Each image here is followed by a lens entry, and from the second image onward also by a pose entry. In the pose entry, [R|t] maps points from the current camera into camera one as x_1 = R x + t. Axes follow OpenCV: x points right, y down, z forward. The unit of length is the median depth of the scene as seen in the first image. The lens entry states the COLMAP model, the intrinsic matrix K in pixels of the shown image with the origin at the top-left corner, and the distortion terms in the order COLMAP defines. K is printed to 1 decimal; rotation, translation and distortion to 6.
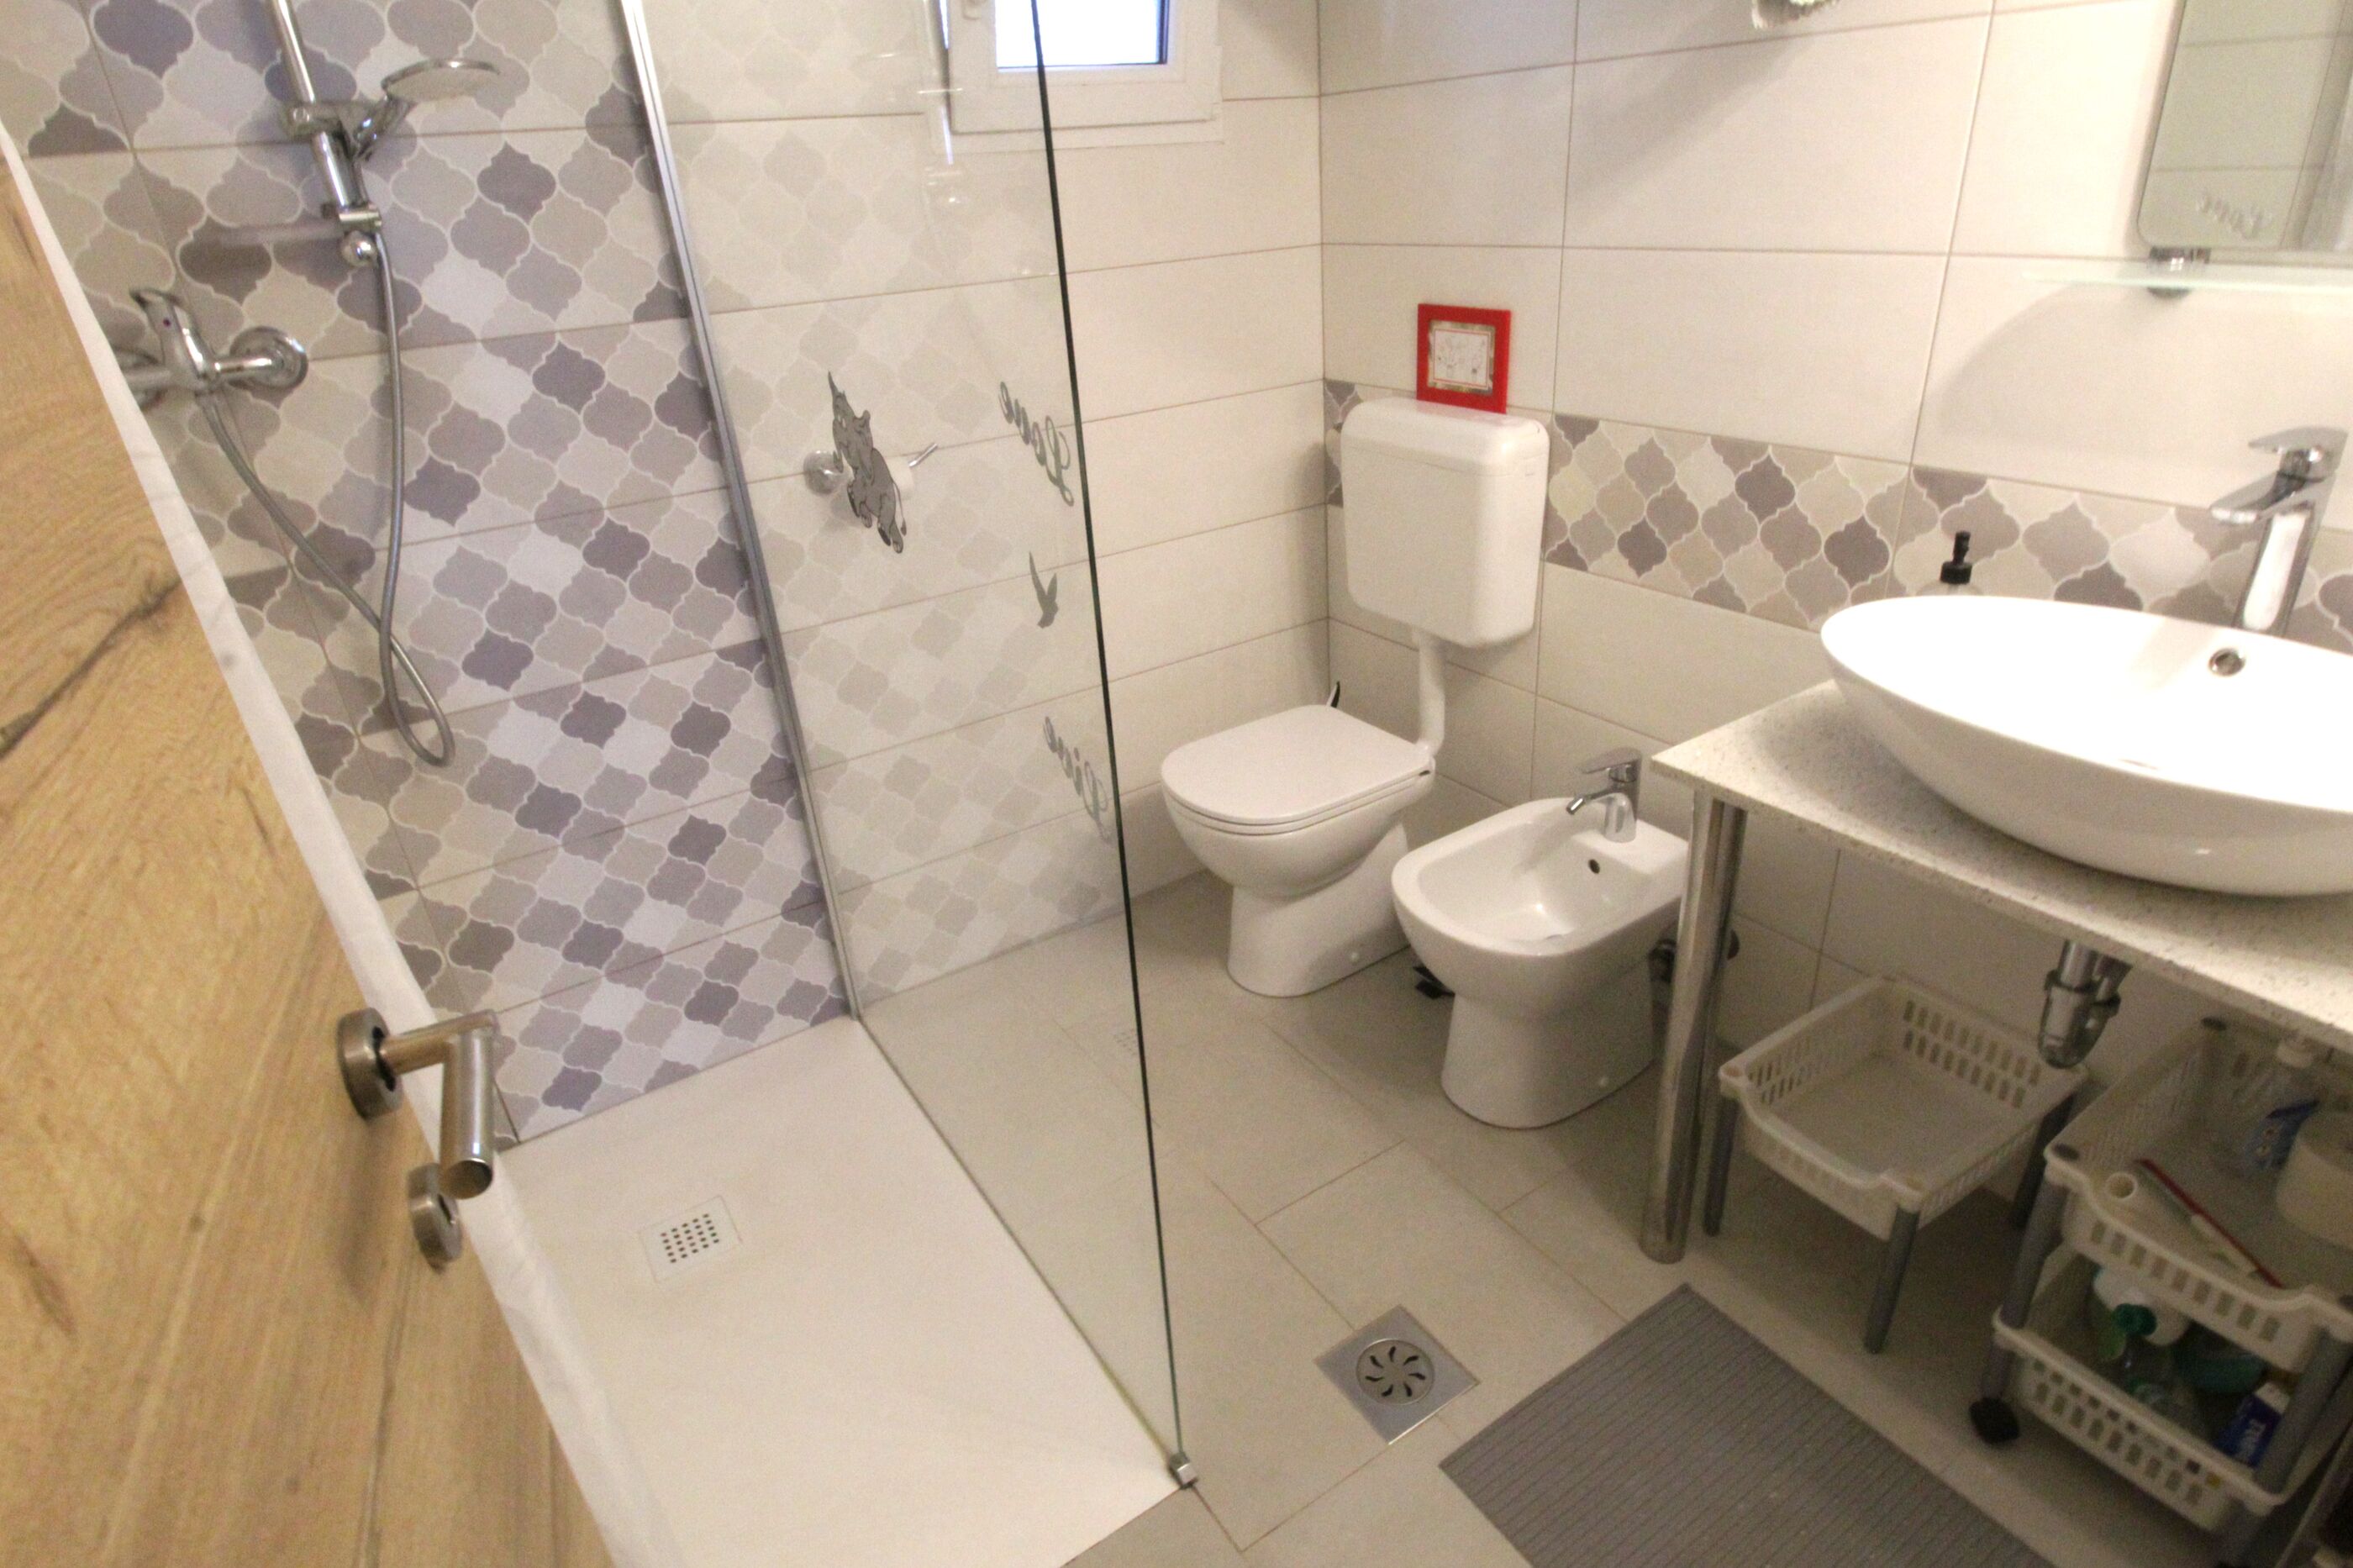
lens RADIAL K [[1241.0, 0, 1207.9], [0, 1241.0, 780.1], [0, 0, 1]] dist [0.003424, -0.016016]
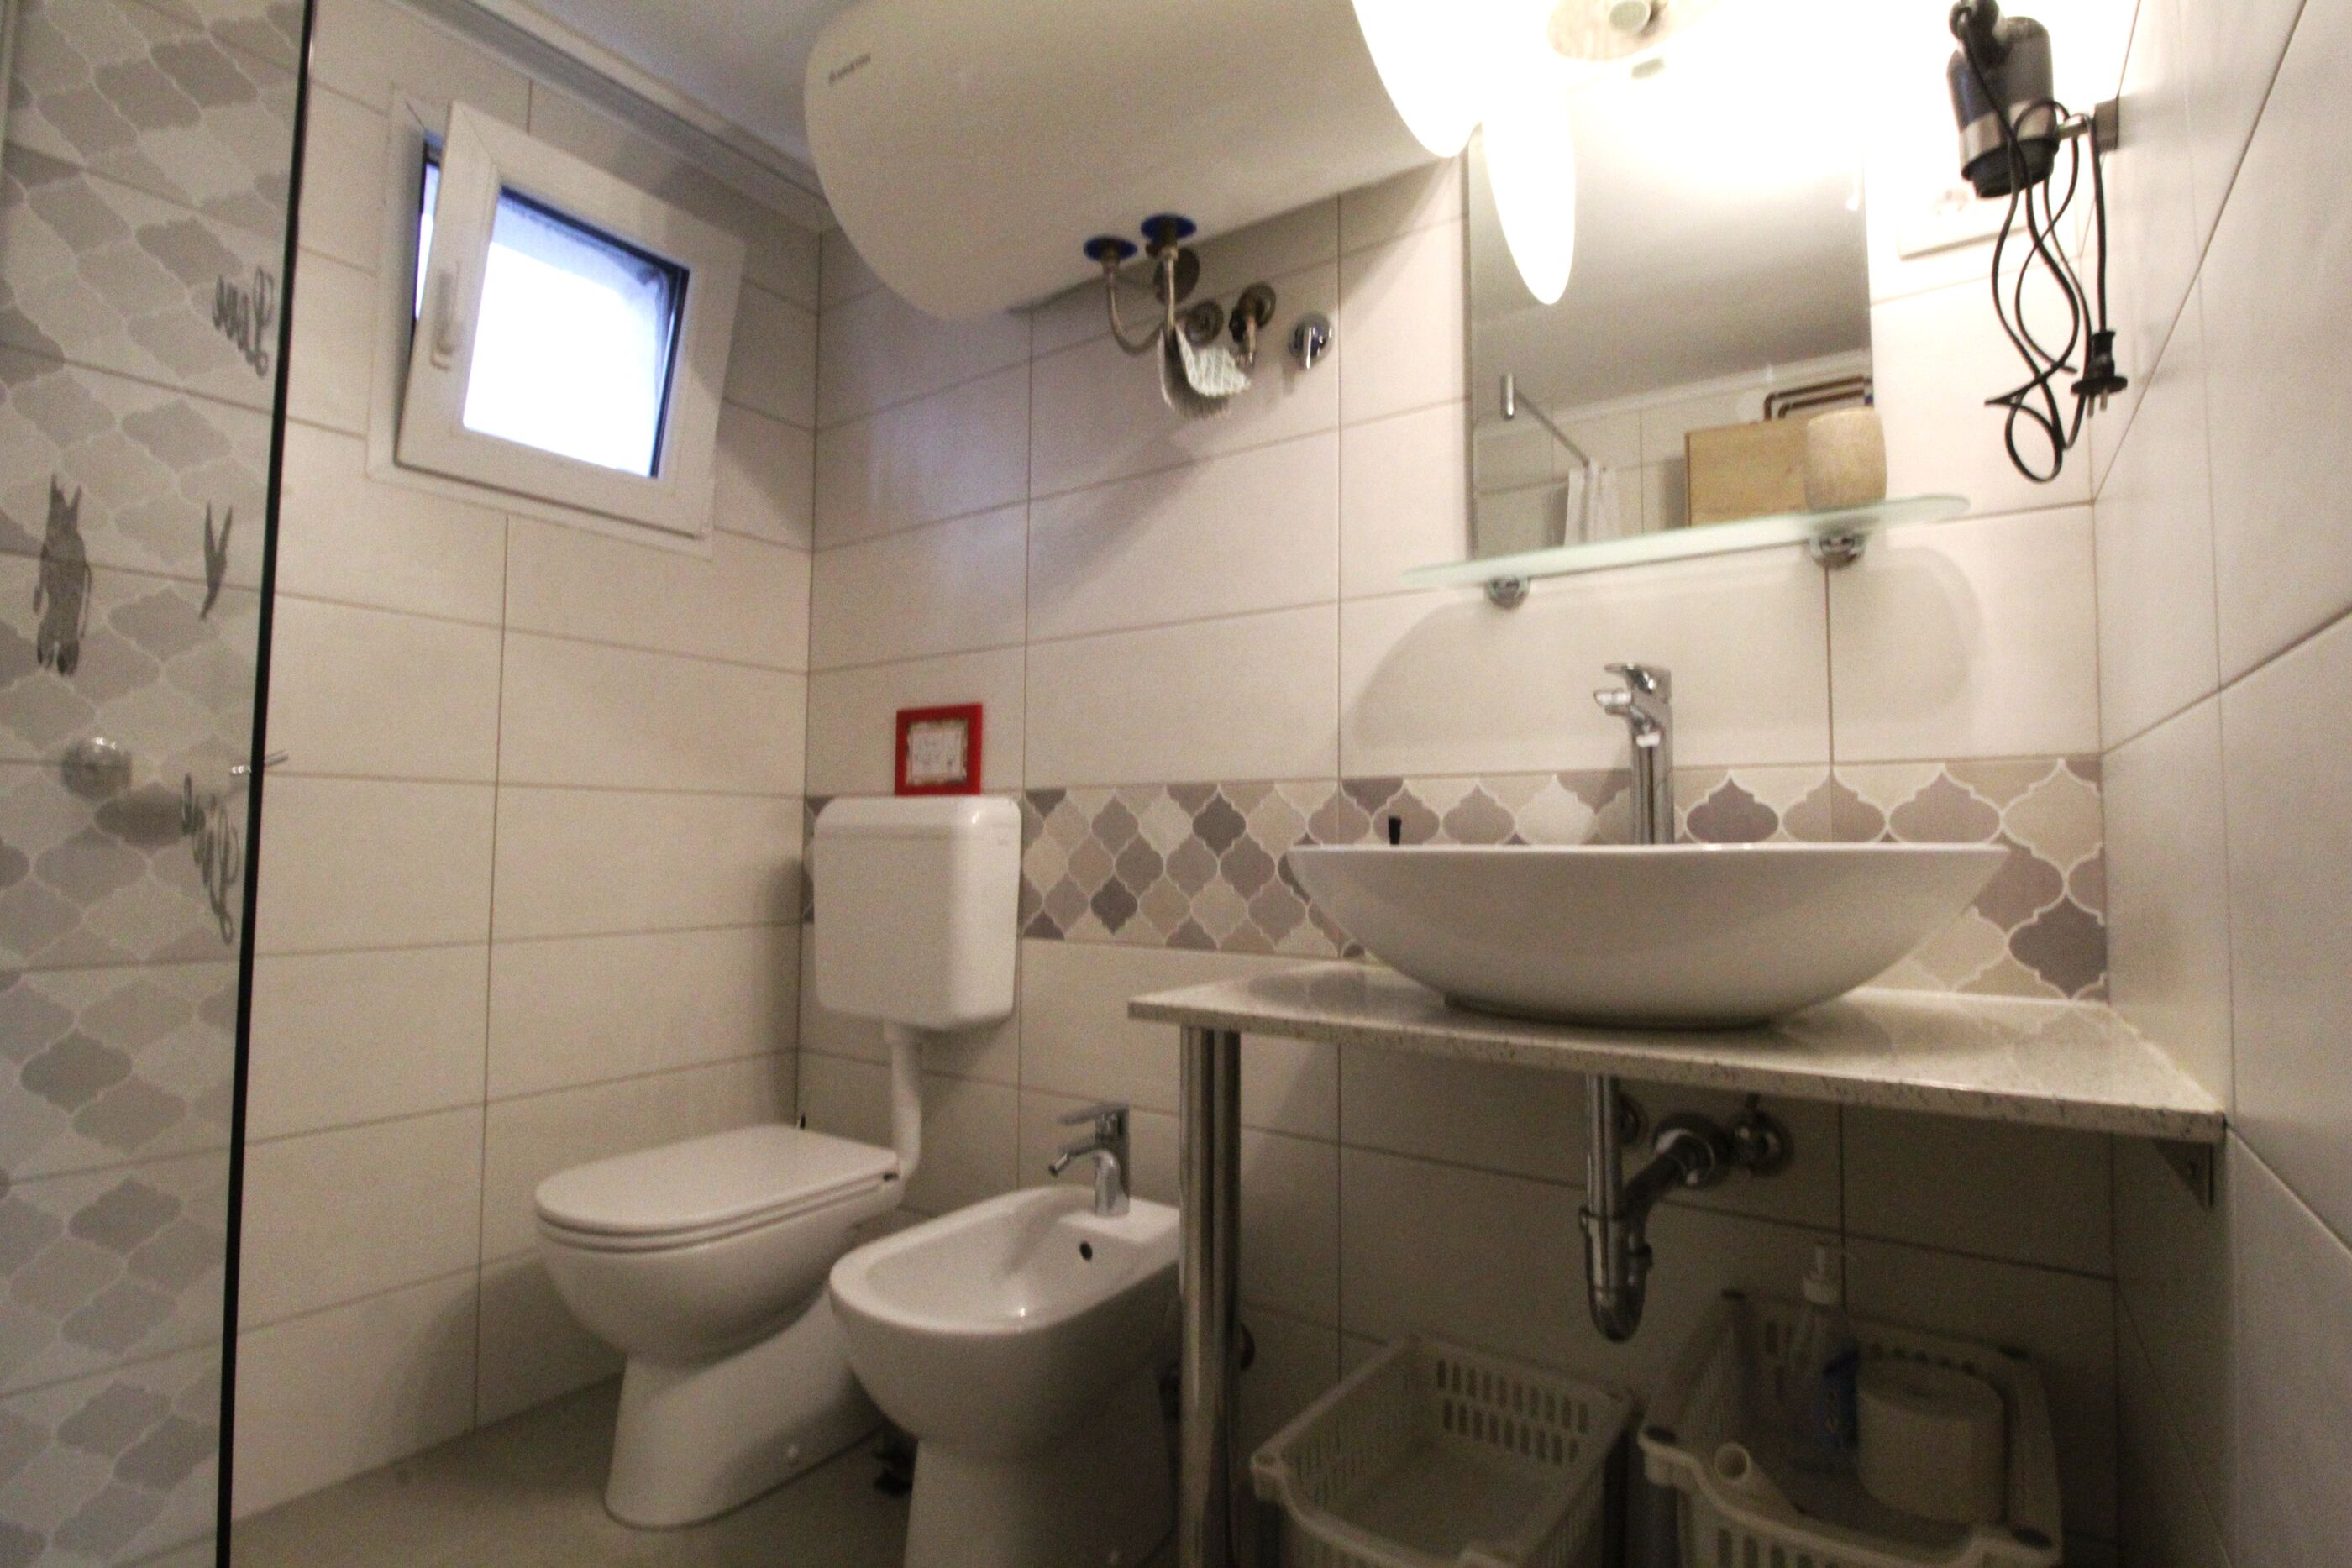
lens RADIAL K [[1095.1, 0, 1195.9], [0, 1095.1, 780.6], [0, 0, 1]] dist [-0.000029, -0.011061]
pose [[0.927535, 0.087164, 0.363429, 0.085897], [0.105192, 0.872224, -0.477661, 0.161237], [-0.358627, 0.481277, 0.799849, 0.234214]]
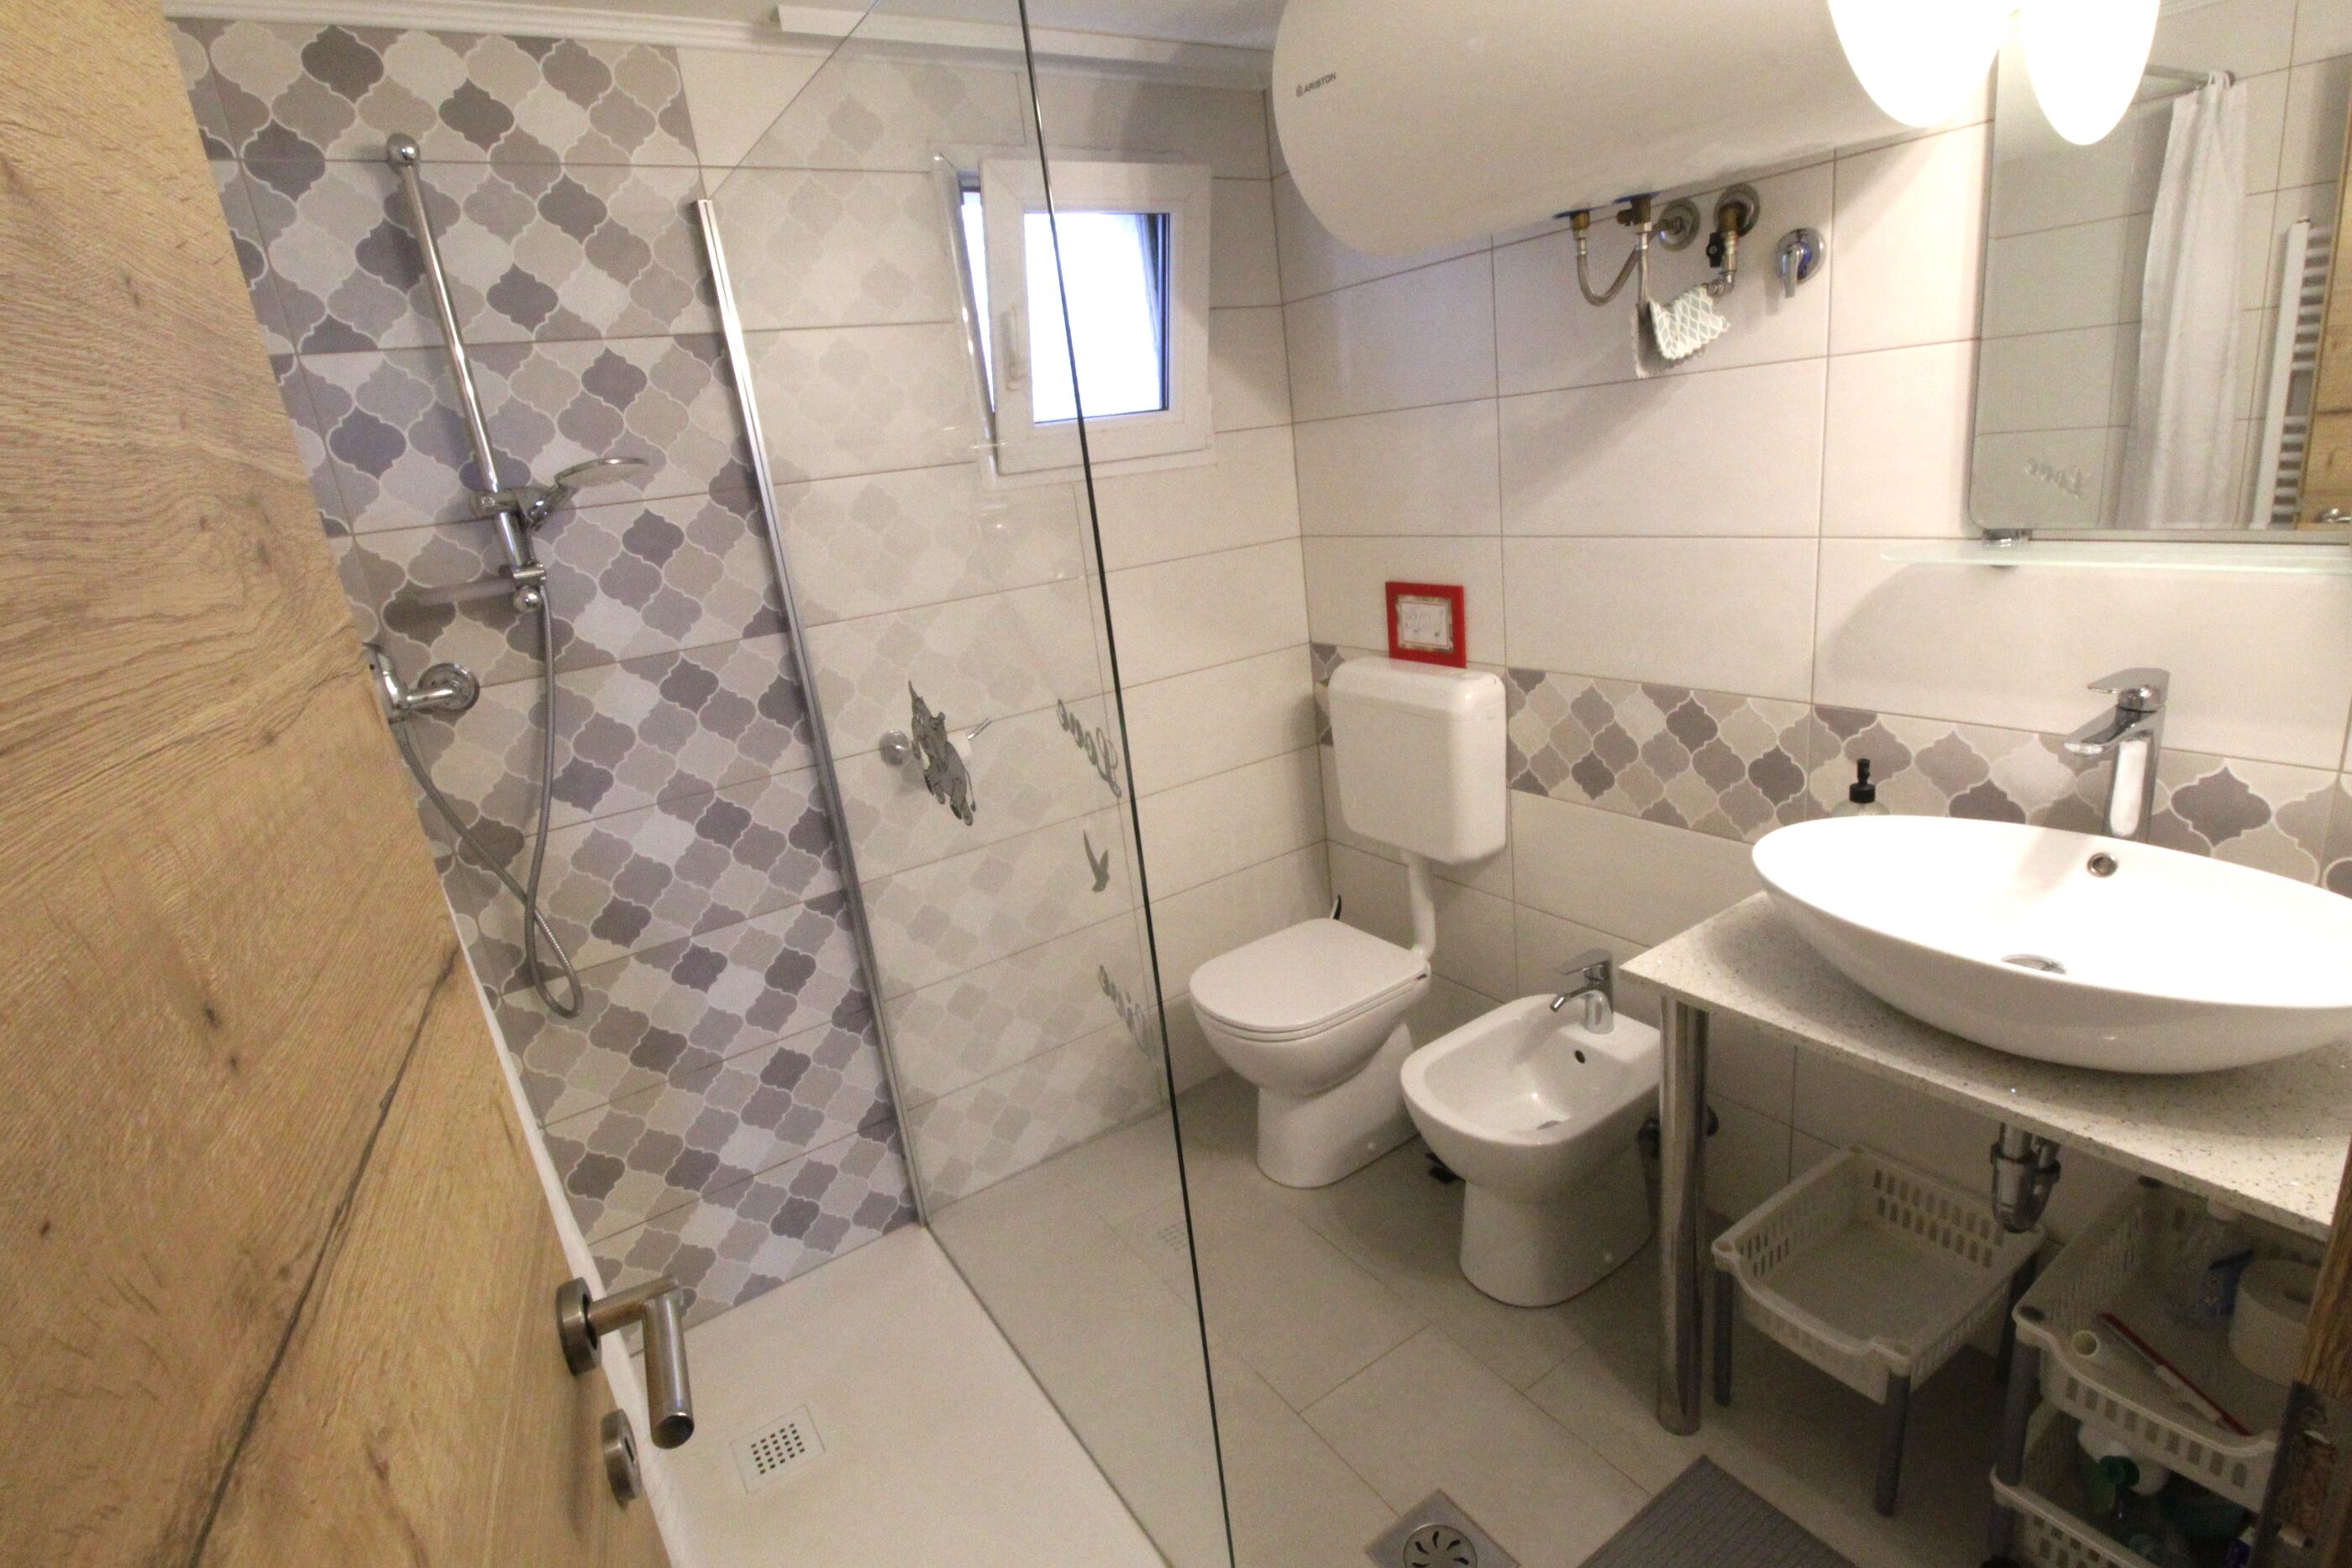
lens RADIAL K [[1114.5, 0, 1198.7], [0, 1114.5, 784.4], [0, 0, 1]] dist [0.001703, -0.015461]
pose [[0.998669, -0.050153, -0.012038, -0.009596], [0.047526, 0.985486, -0.162970, -0.026784], [0.020037, 0.162181, 0.986558, -0.044648]]
